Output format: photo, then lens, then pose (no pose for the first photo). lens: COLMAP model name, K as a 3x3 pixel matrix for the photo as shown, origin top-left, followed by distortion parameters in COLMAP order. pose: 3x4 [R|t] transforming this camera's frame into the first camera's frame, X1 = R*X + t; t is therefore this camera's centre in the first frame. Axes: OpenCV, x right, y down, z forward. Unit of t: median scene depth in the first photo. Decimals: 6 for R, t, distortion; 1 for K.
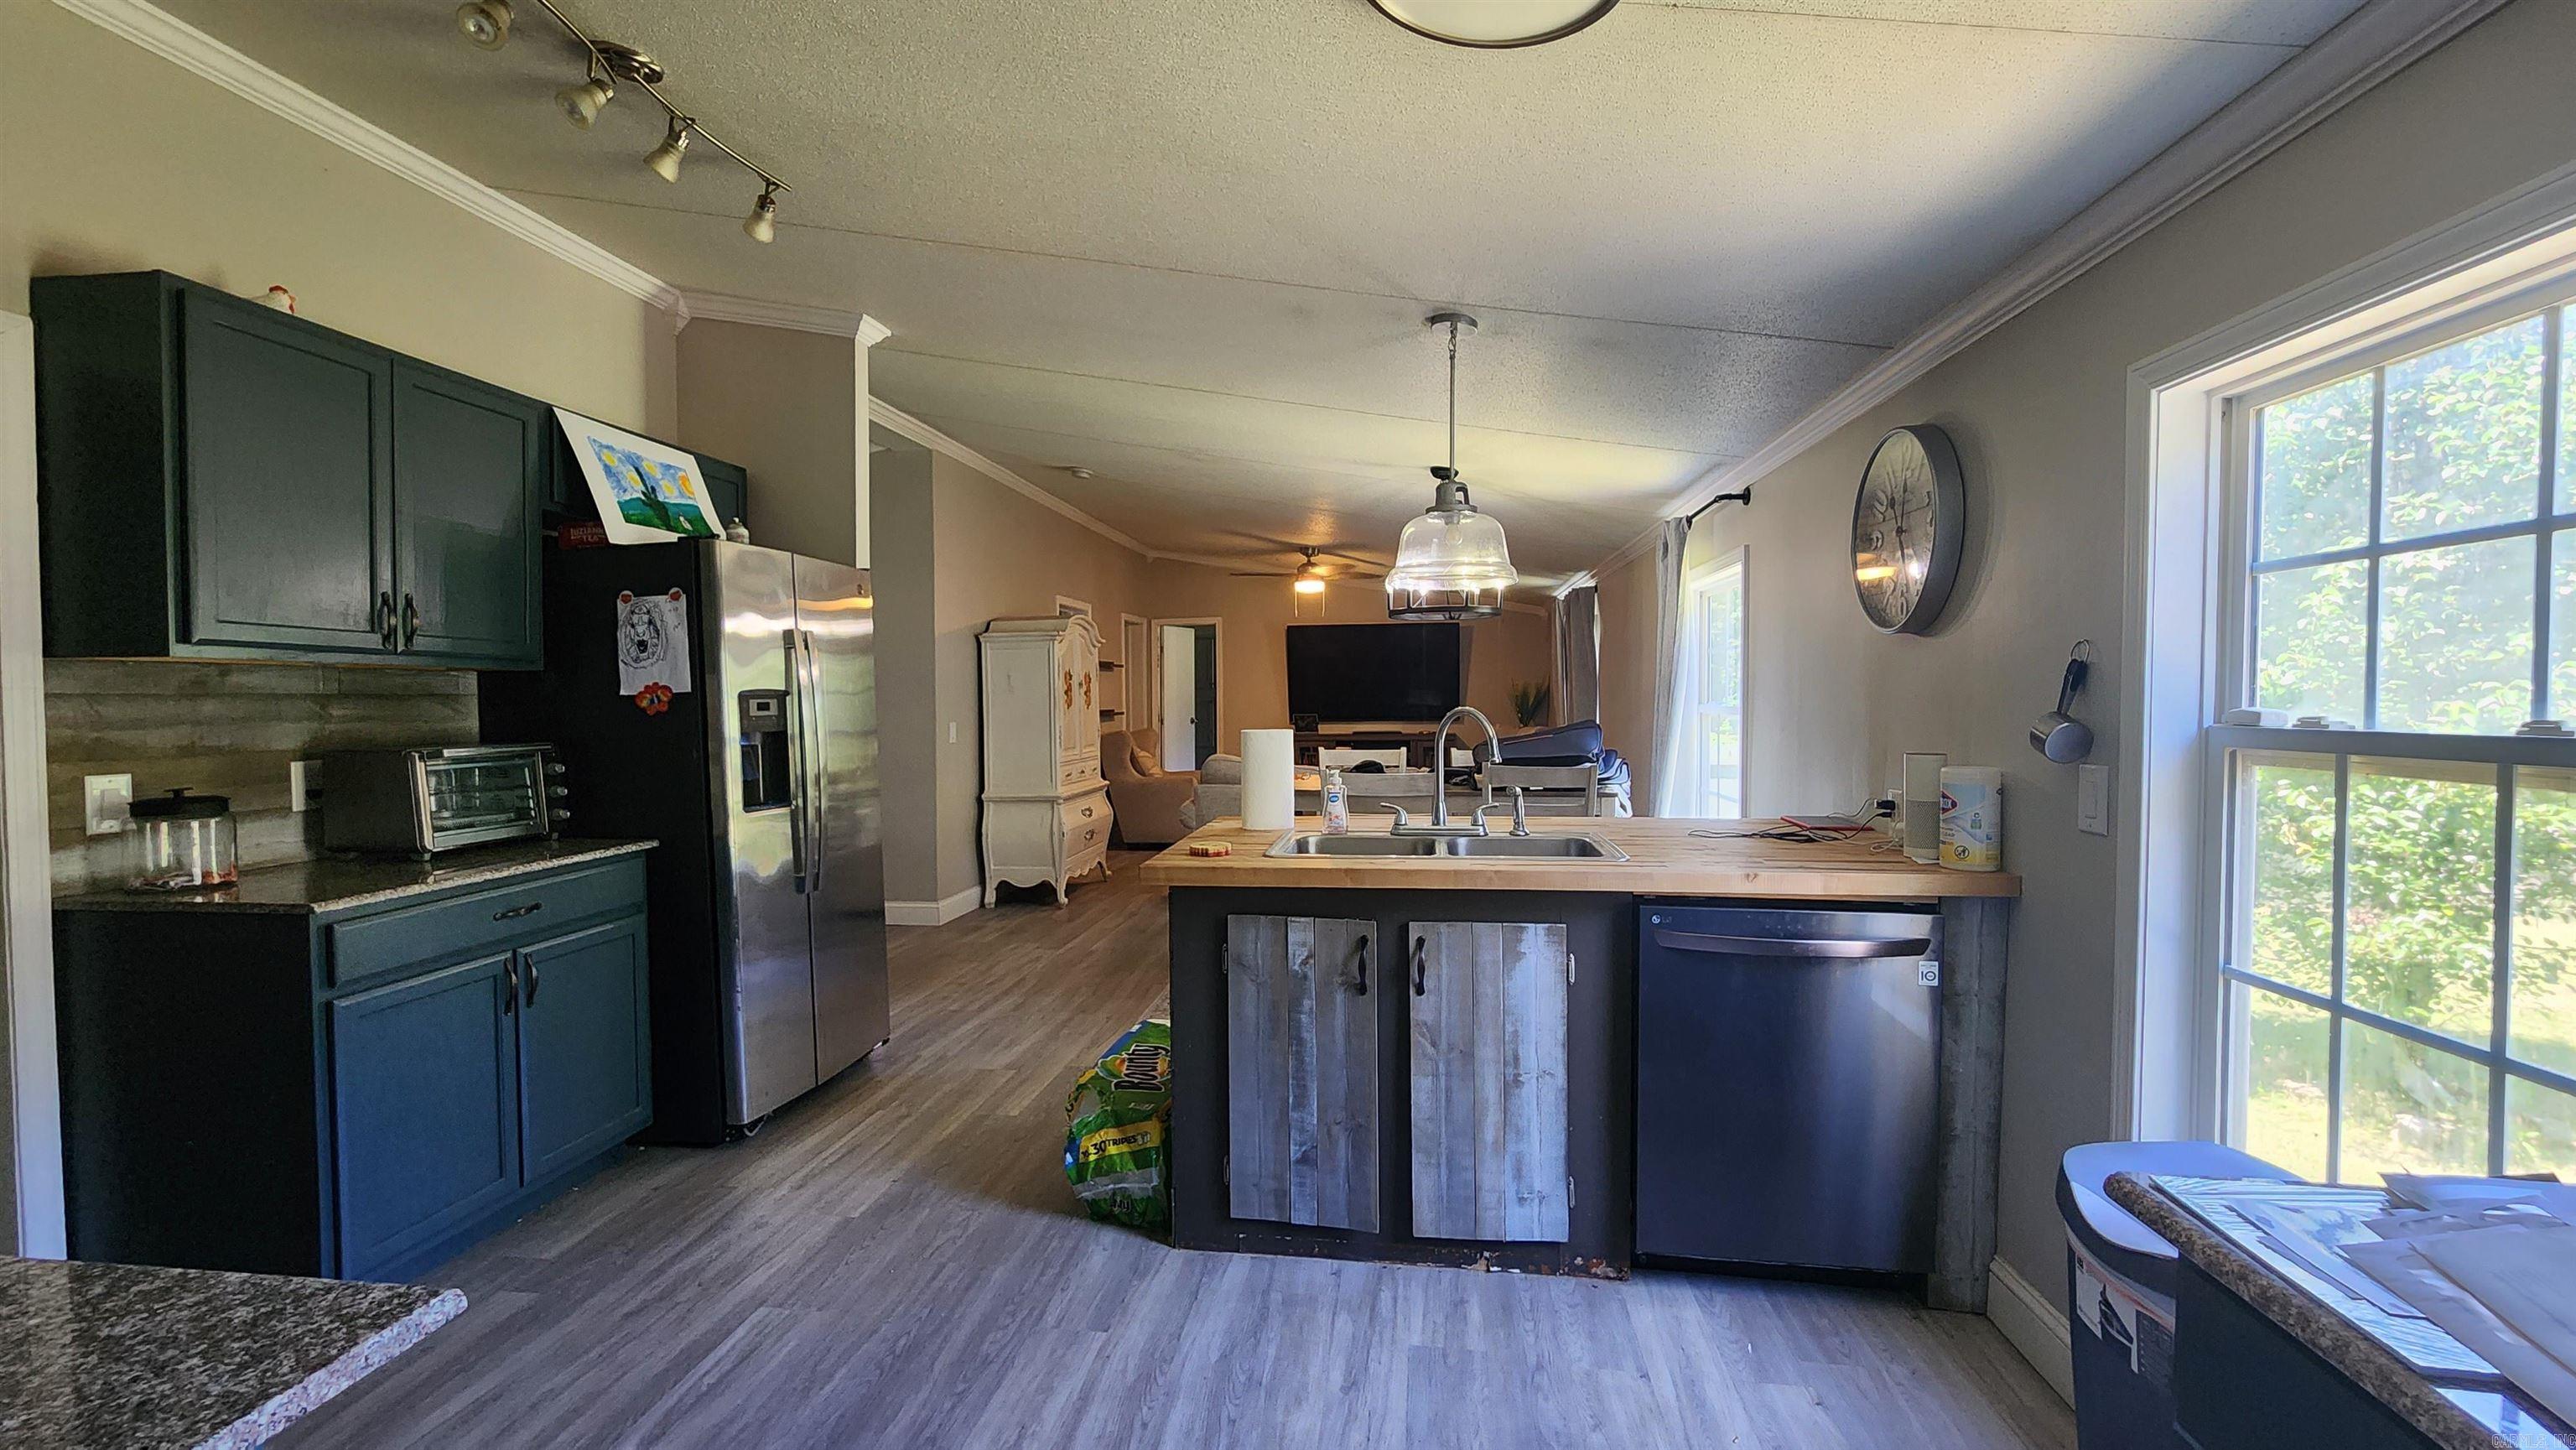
lens RADIAL K [[1076.6, 0, 1288.0], [0, 1076.6, 725.0], [0, 0, 1]] dist [-0.000142, -0.000017]
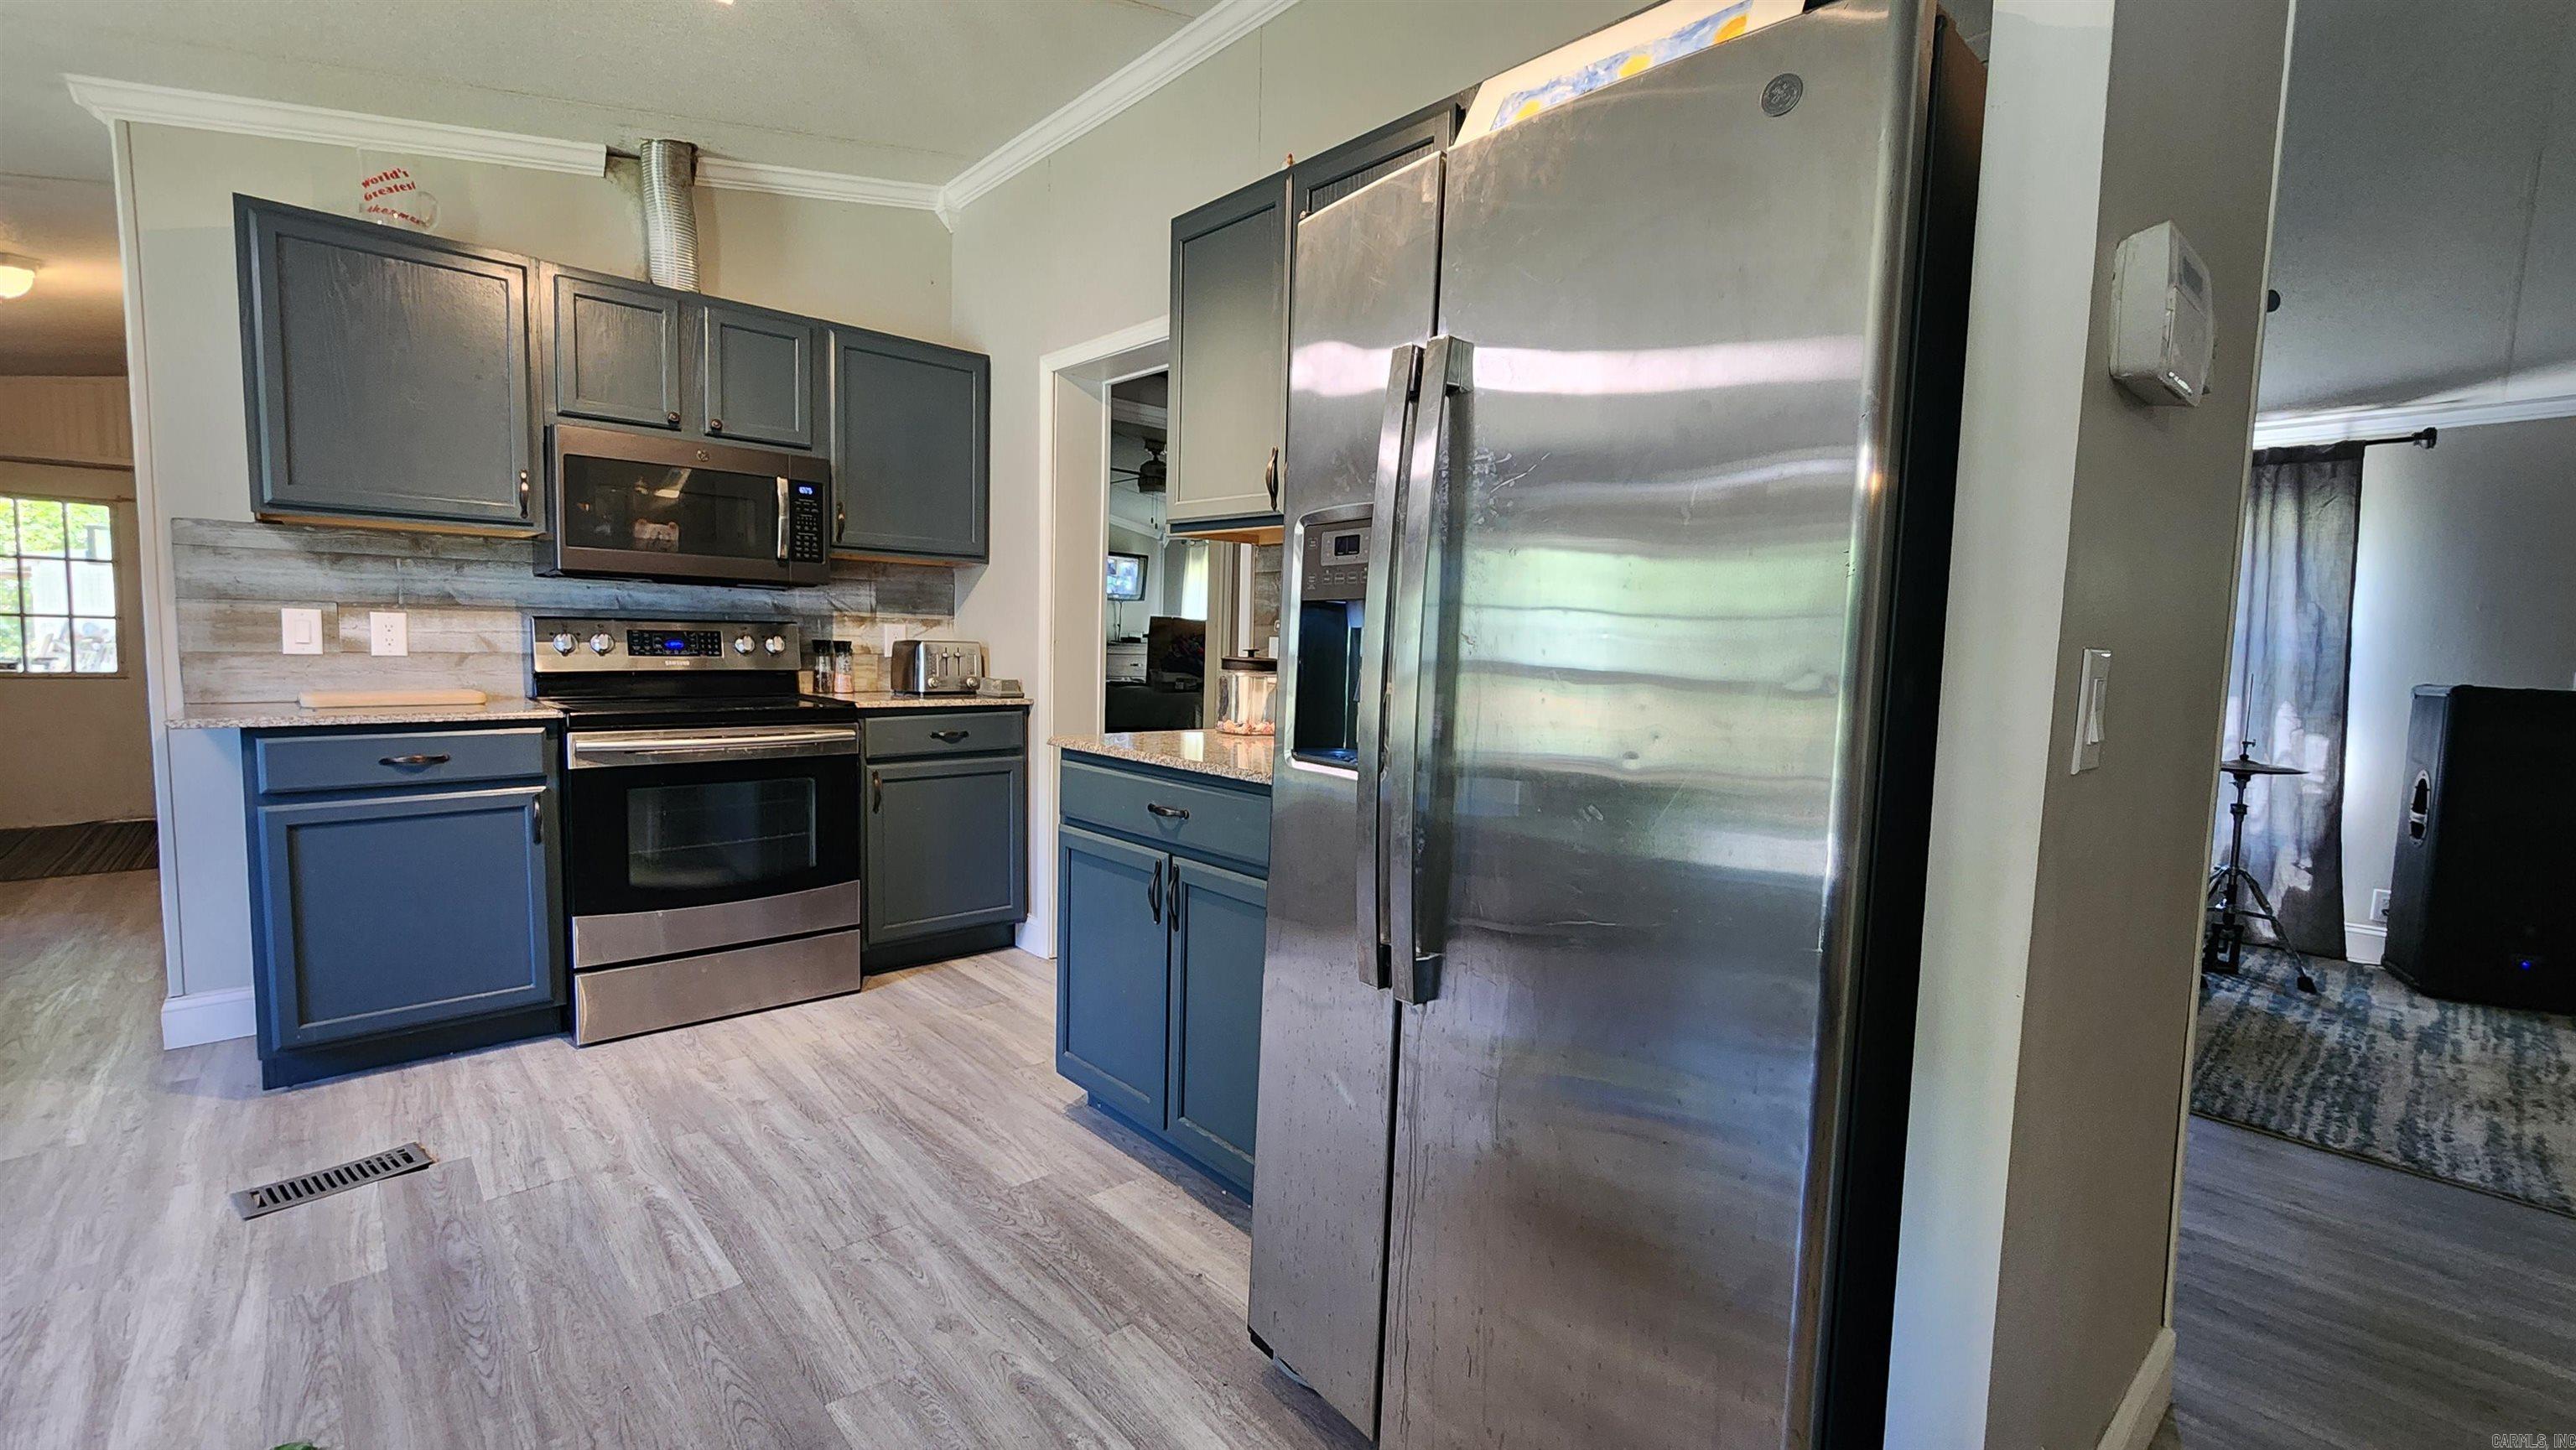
lens RADIAL K [[1076.6, 0, 1288.0], [0, 1076.6, 725.0], [0, 0, 1]] dist [-0.000142, -0.000017]
pose [[-0.648197, 0.053541, -0.759588, -0.126080], [-0.045401, 0.993033, 0.108738, 0.011235], [0.760118, 0.104970, -0.641250, 1.399309]]
